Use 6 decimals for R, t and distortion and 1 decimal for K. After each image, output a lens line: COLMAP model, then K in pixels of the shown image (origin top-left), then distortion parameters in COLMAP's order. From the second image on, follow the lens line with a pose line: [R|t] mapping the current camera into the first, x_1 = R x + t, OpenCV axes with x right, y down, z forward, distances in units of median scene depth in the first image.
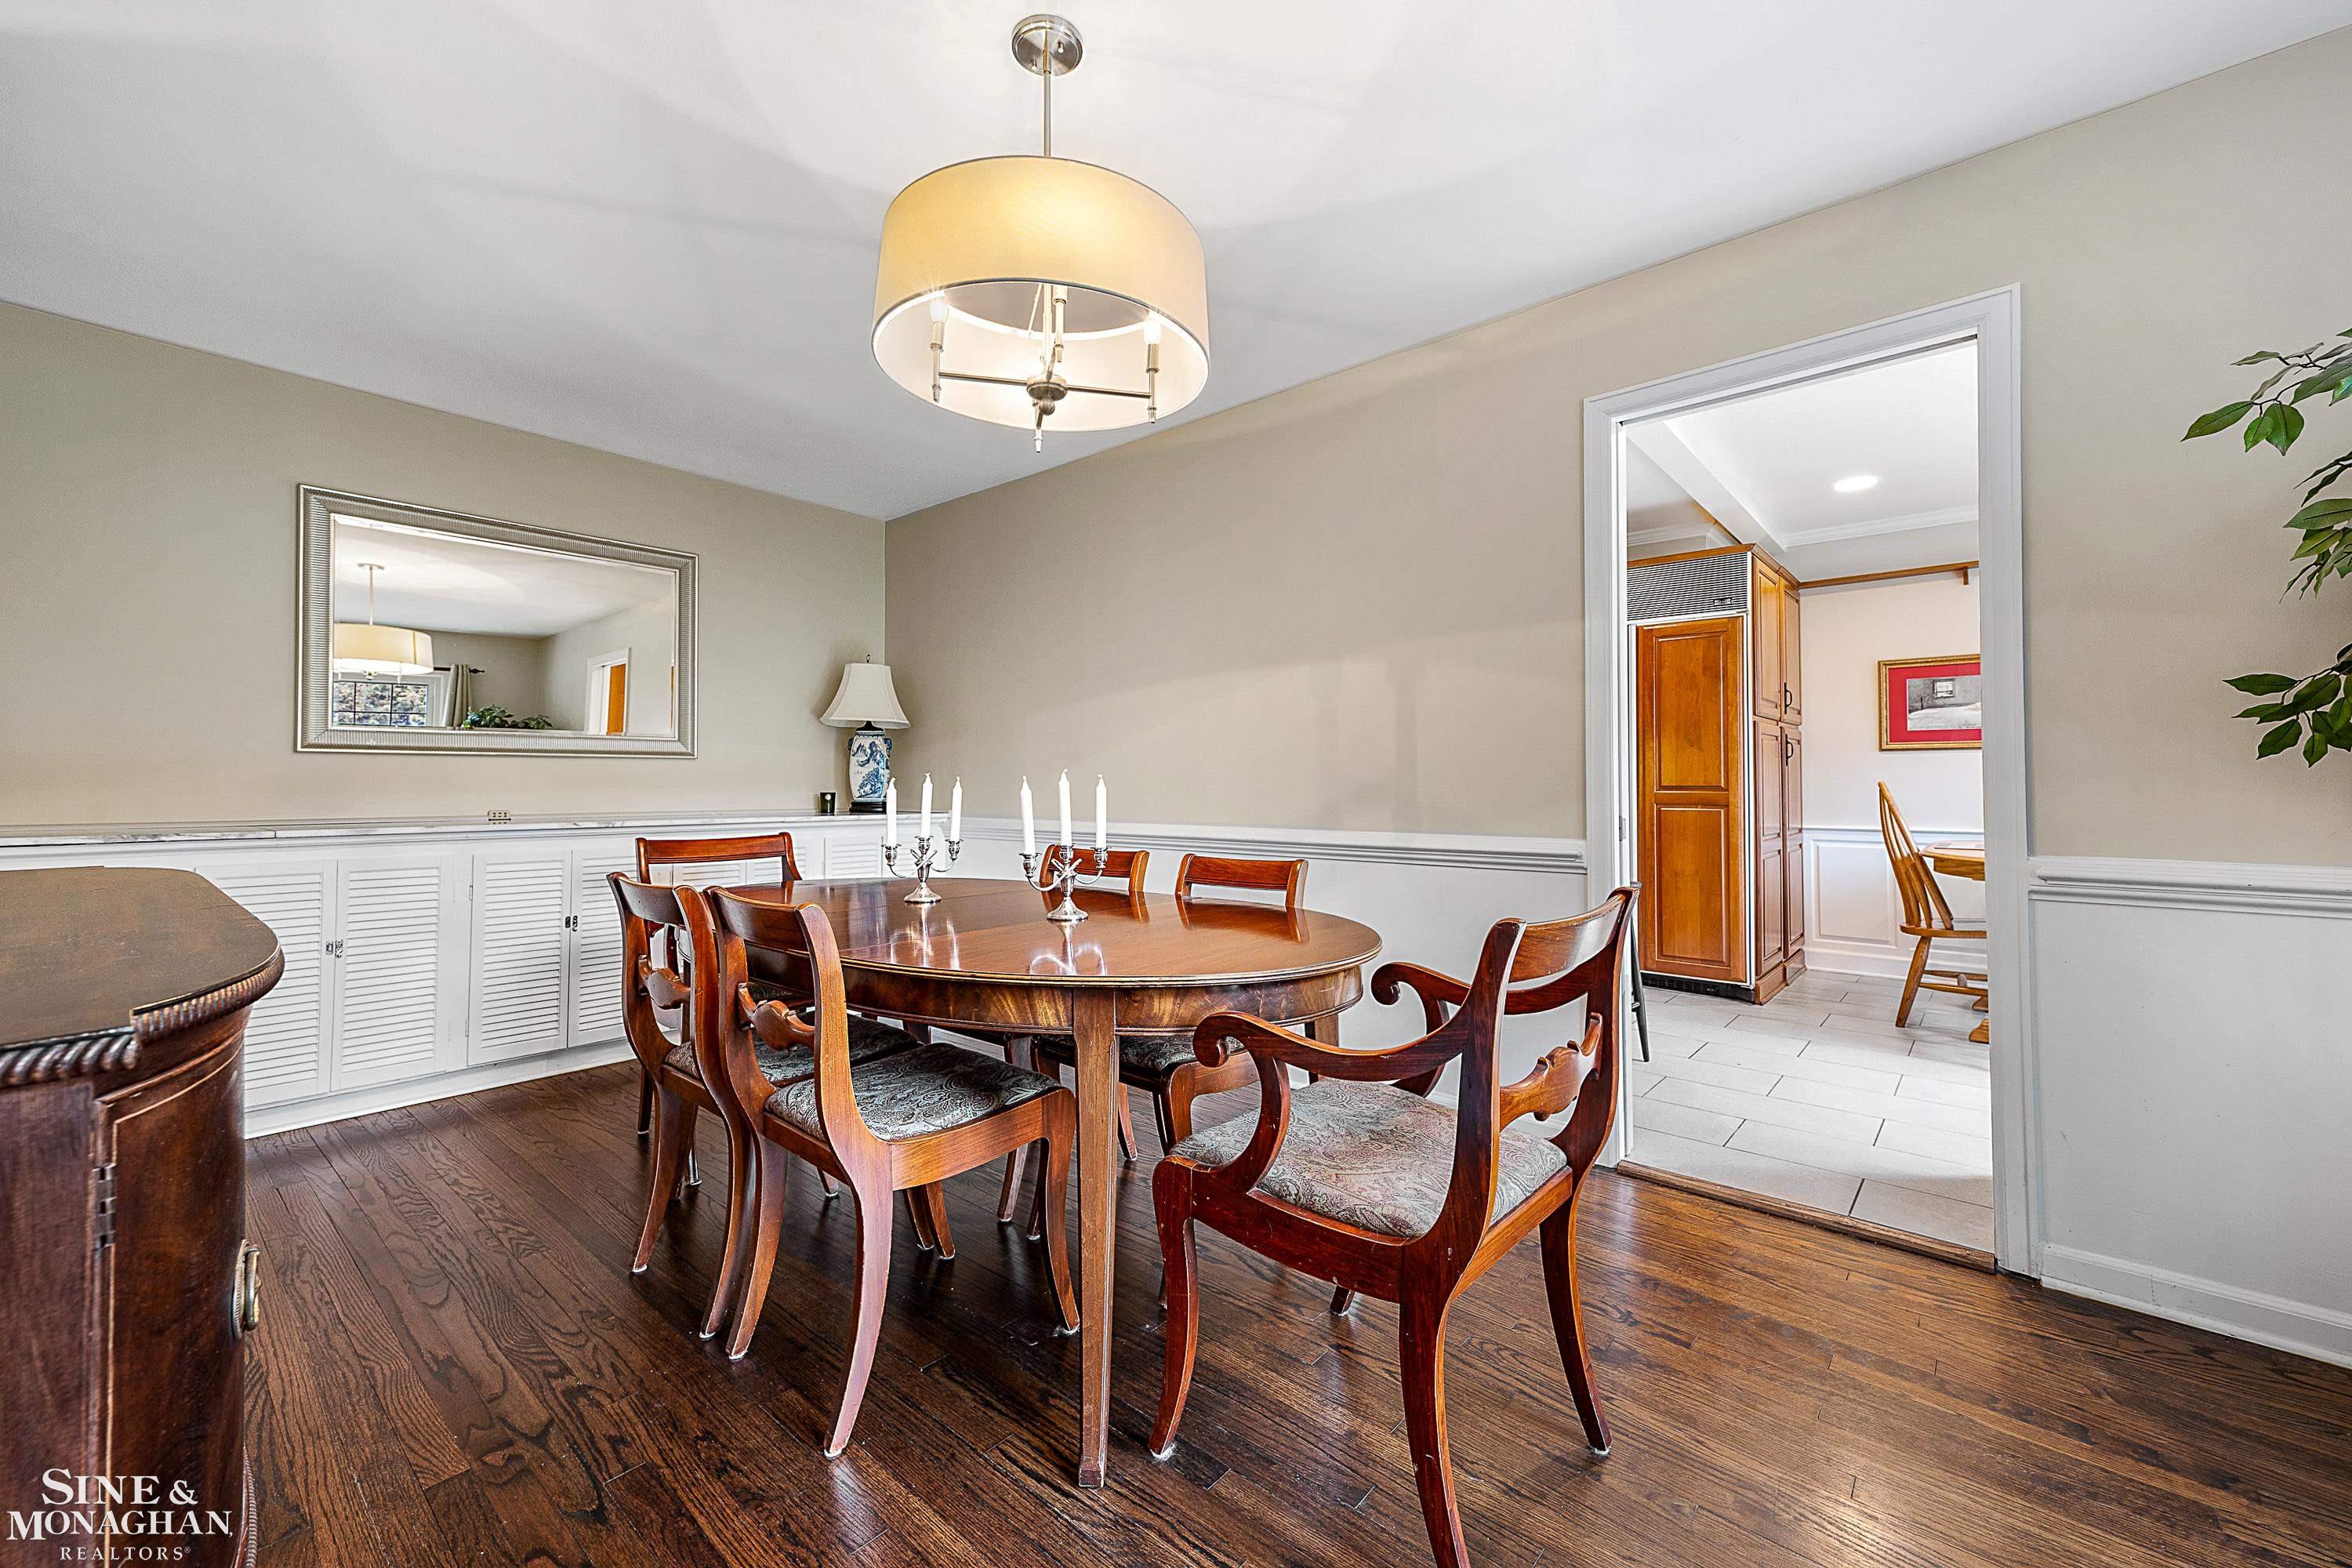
lens RADIAL K [[945.5, 0, 1161.0], [0, 945.5, 779.2], [0, 0, 1]] dist [-0.000163, -0.000091]
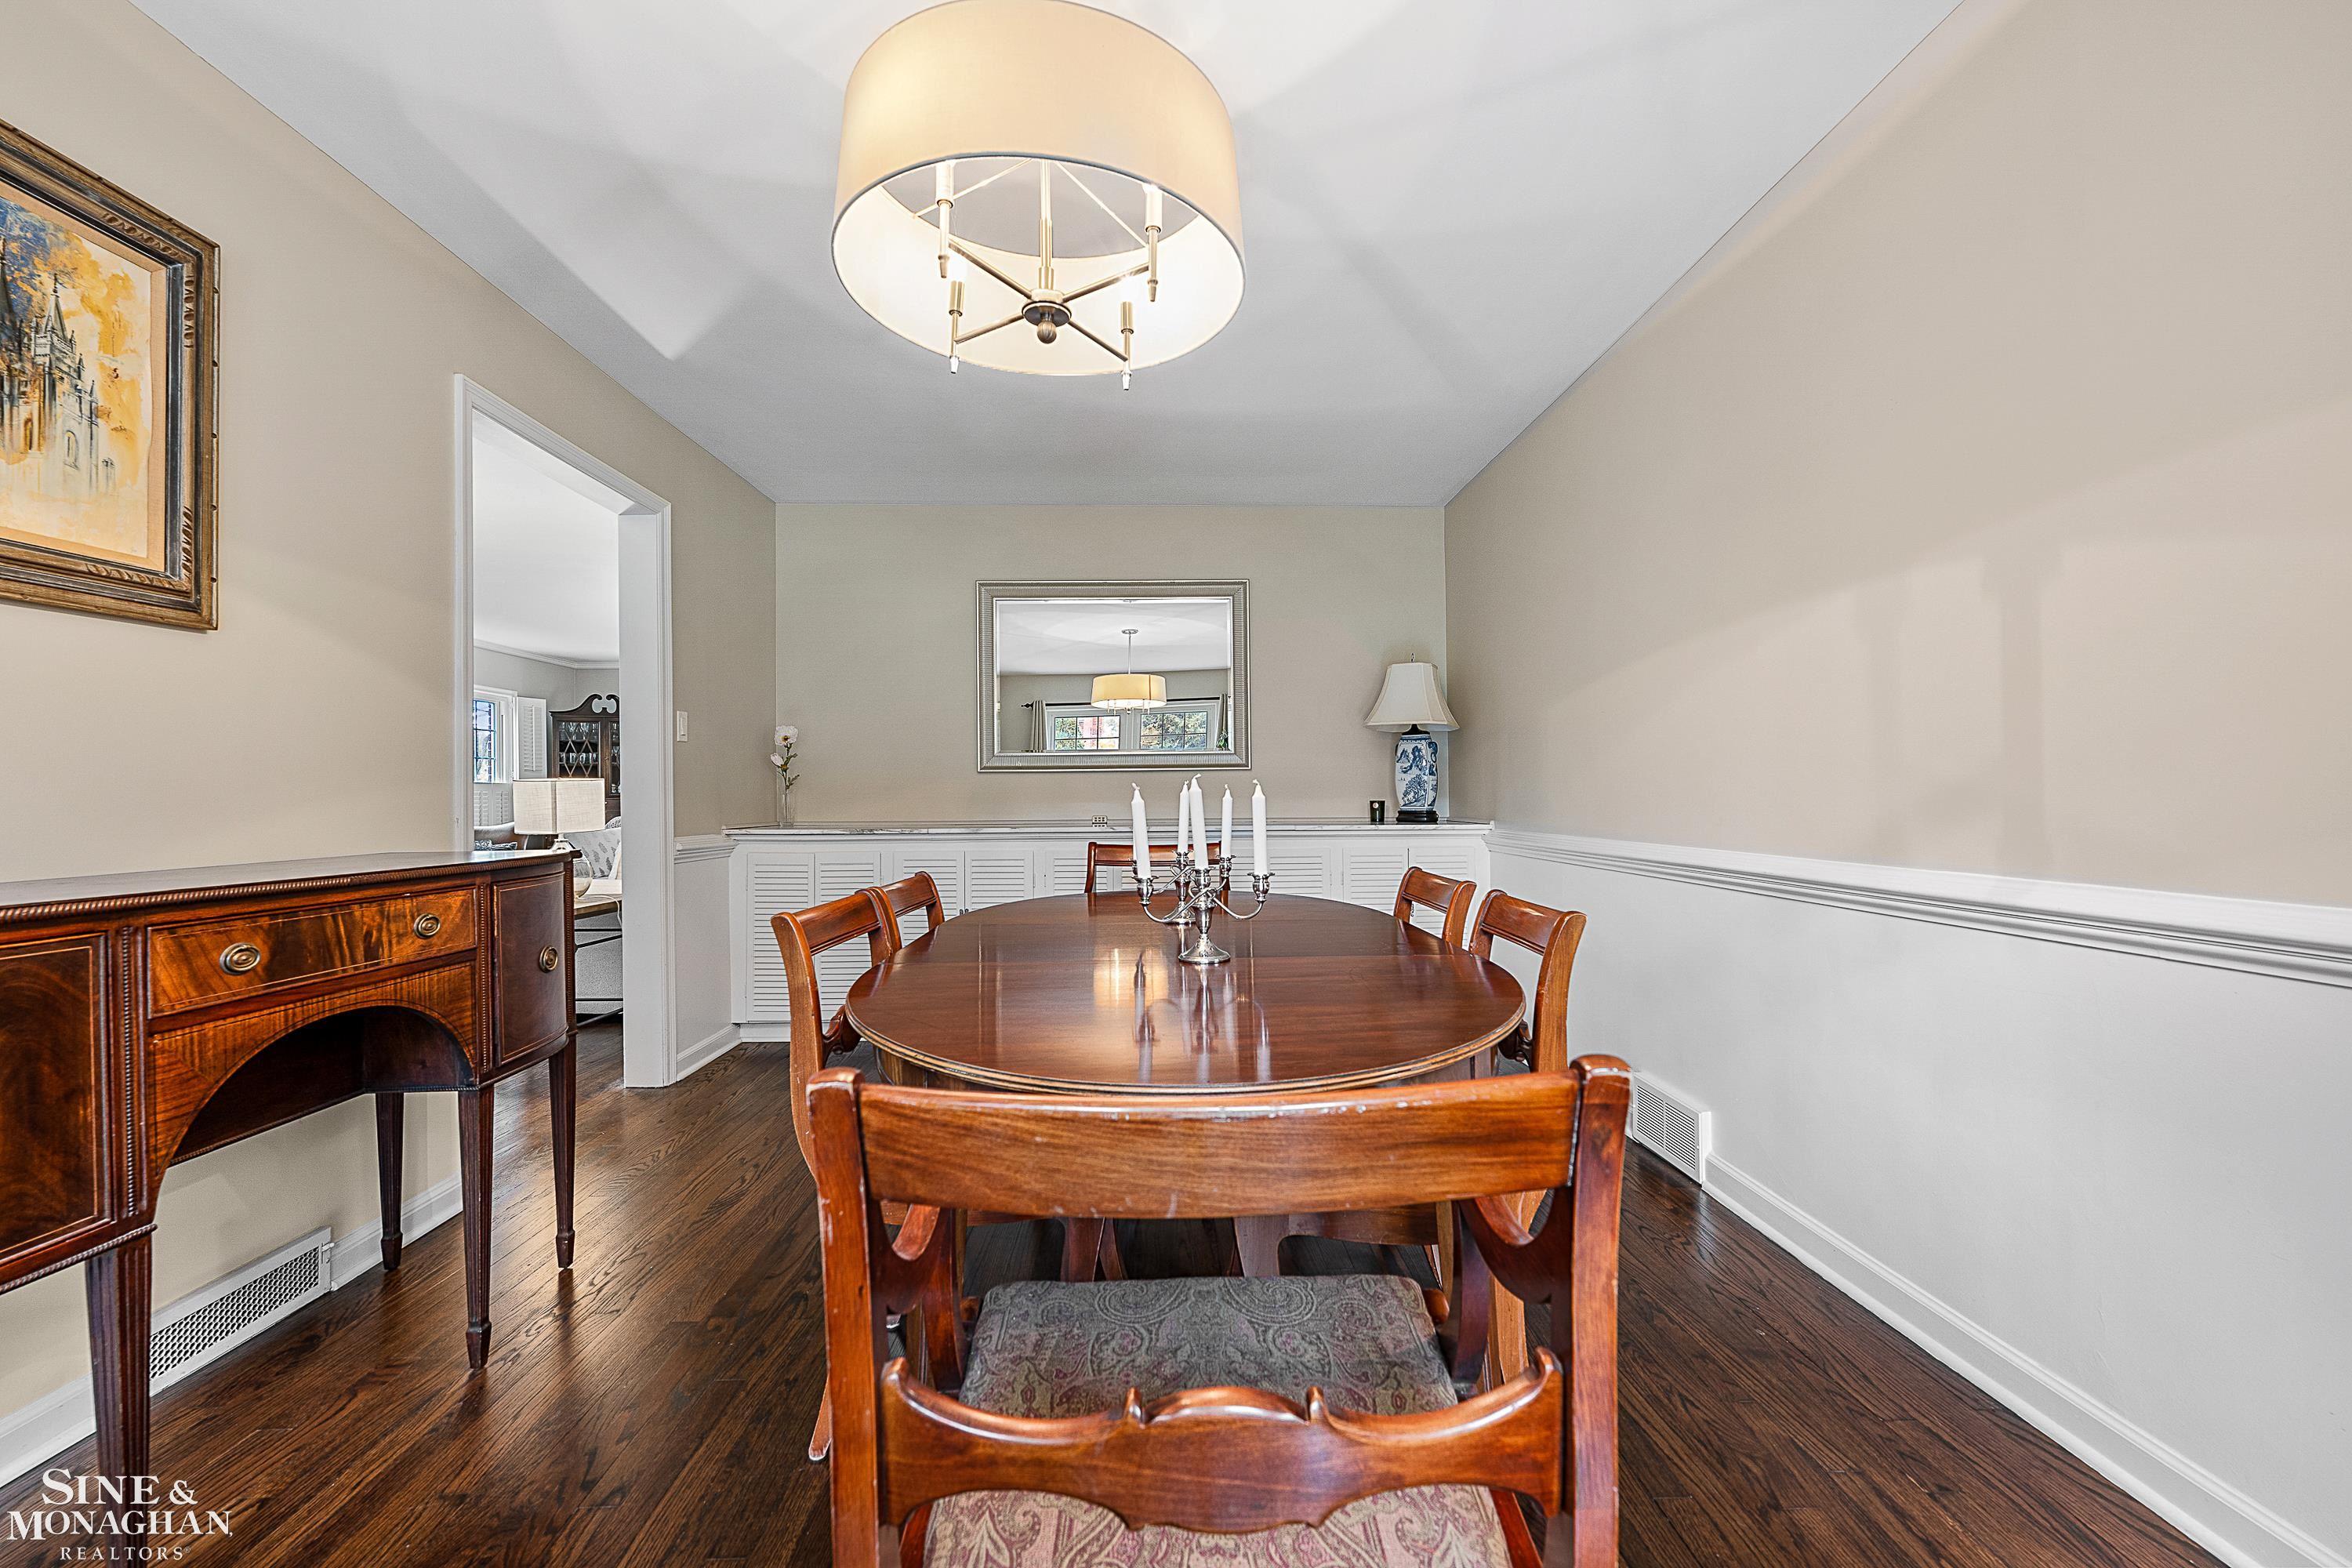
lens RADIAL K [[931.2, 0, 1175.7], [0, 931.2, 803.9], [0, 0, 1]] dist [0.000316, -0.000067]
pose [[0.682663, 0.002651, -0.730728, 0.205329], [0.012075, 0.999816, 0.014908, 0.000655], [0.730633, -0.019001, 0.682506, 0.198892]]
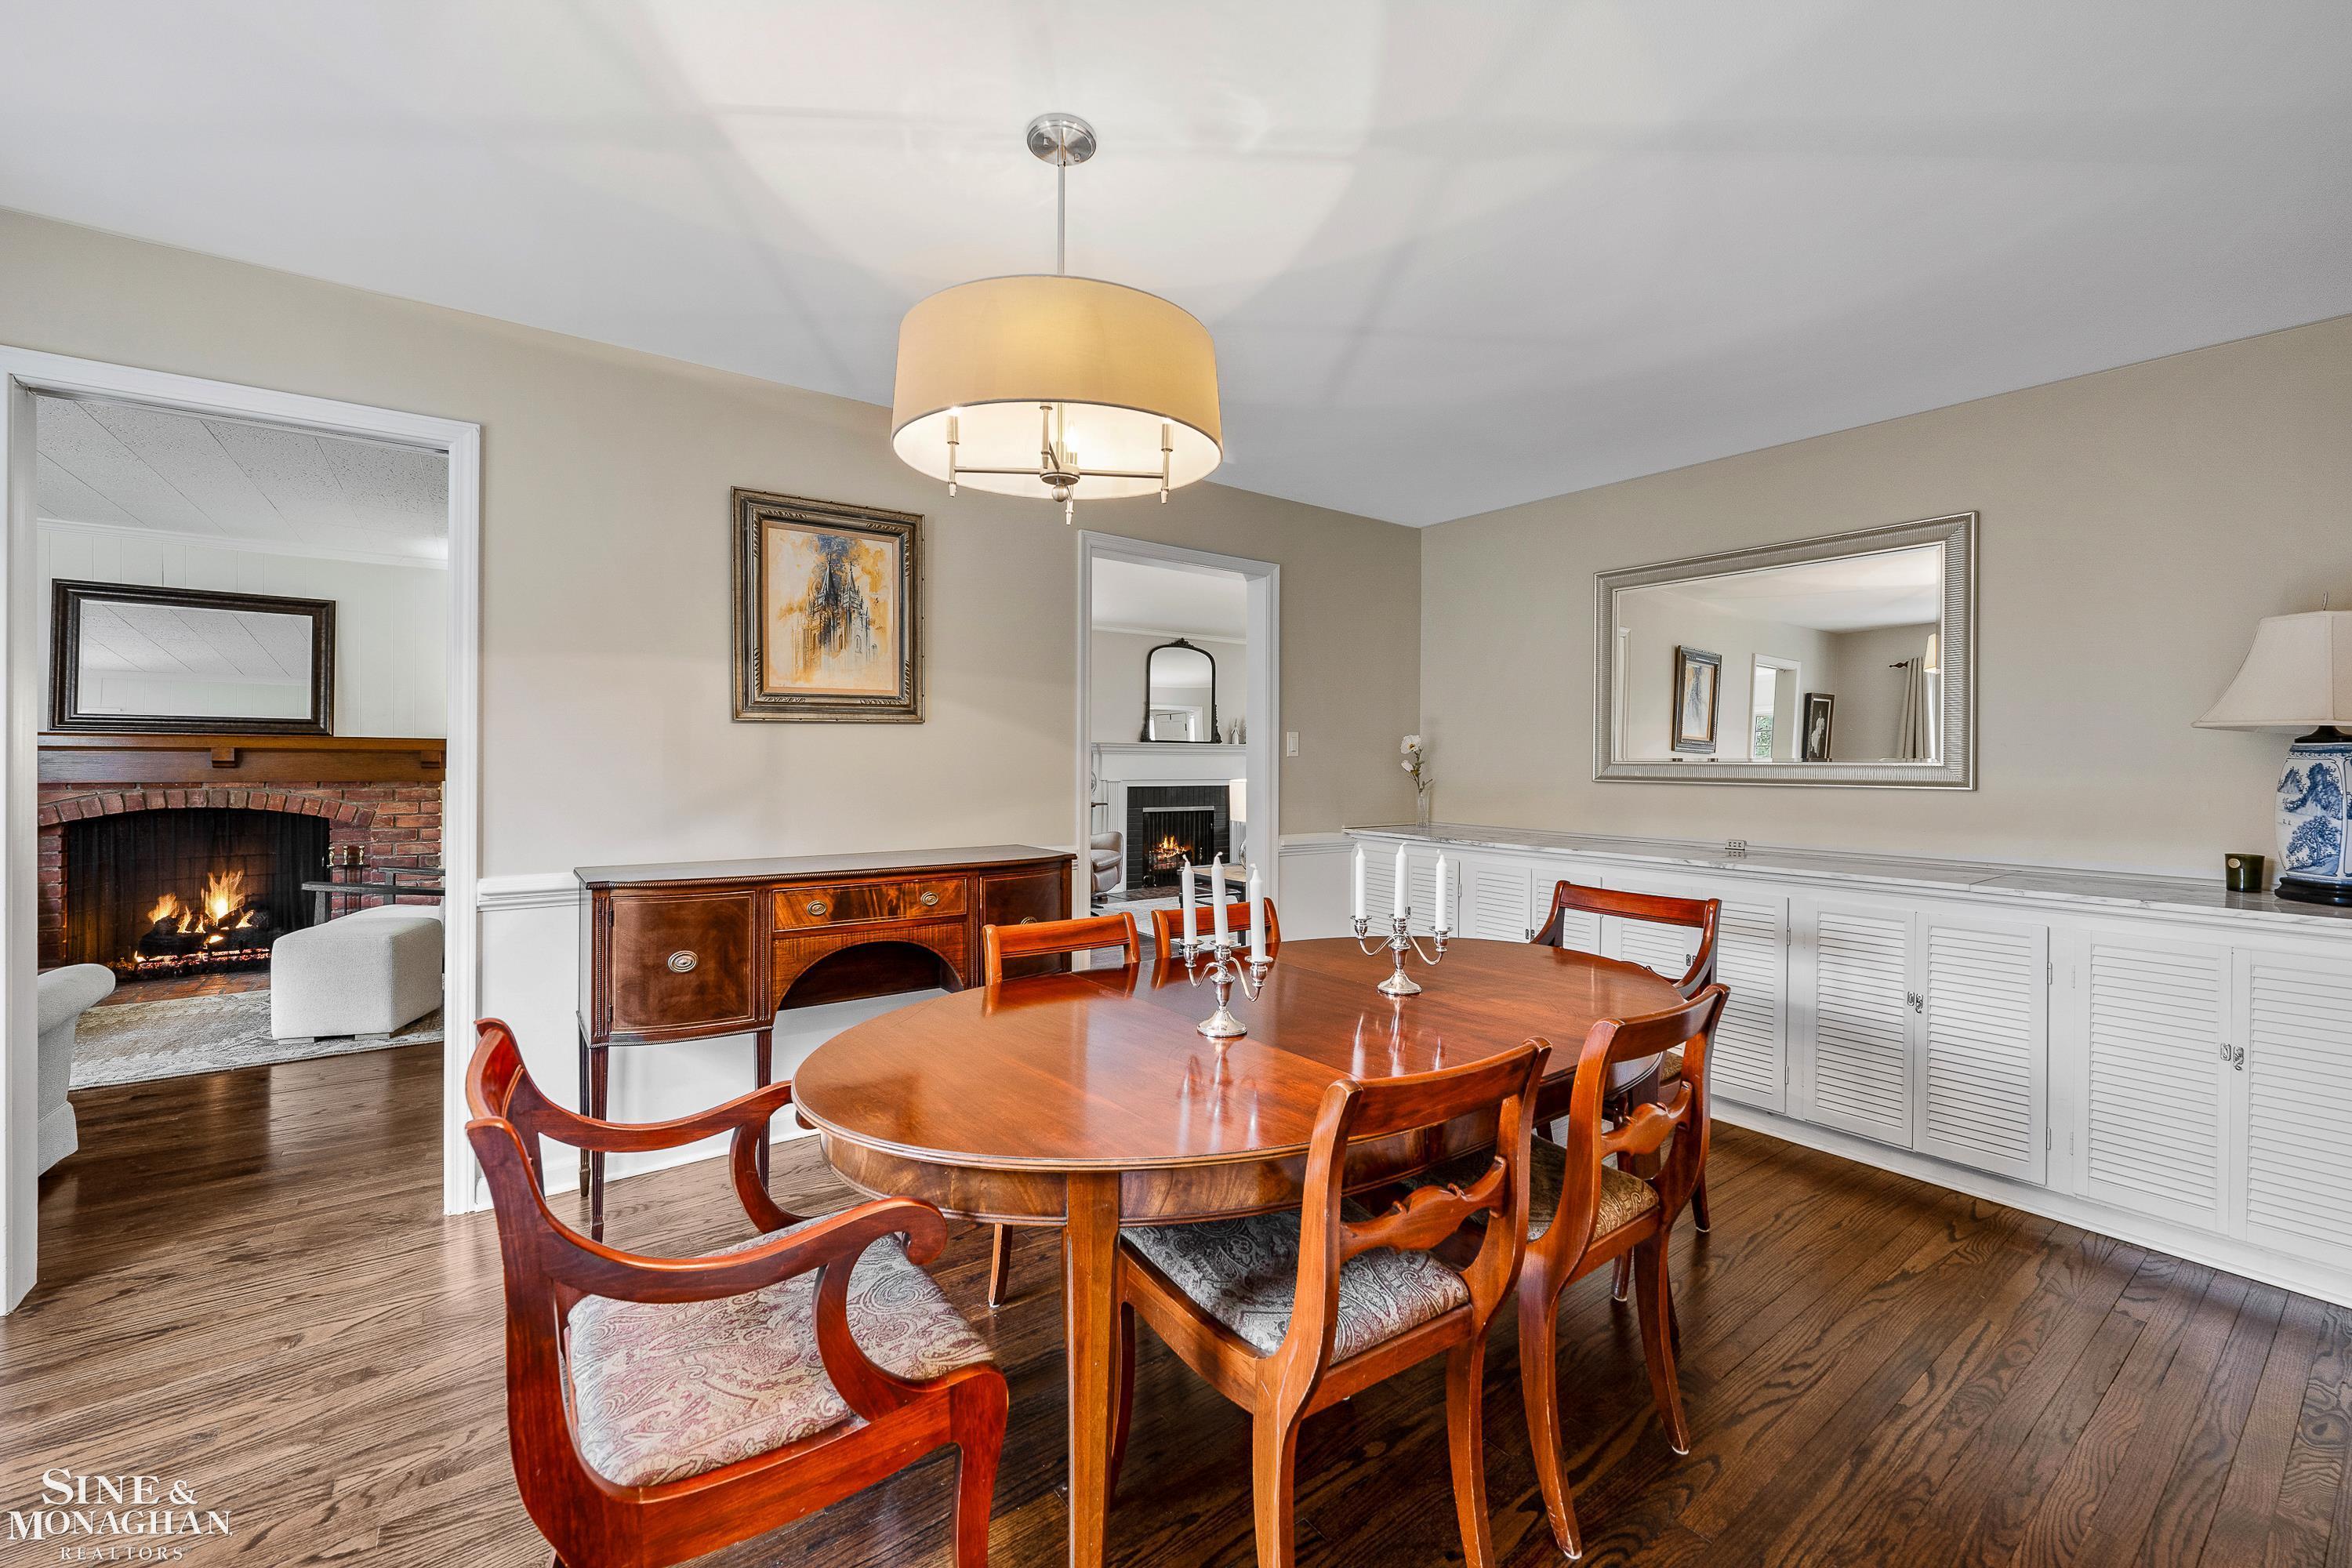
lens RADIAL K [[945.5, 0, 1161.0], [0, 945.5, 779.2], [0, 0, 1]] dist [-0.000163, -0.000091]
pose [[-0.209759, 0.019562, -0.977557, 0.322338], [-0.001179, 0.999794, 0.020260, -0.041220], [0.977752, 0.005402, -0.209693, 0.499492]]
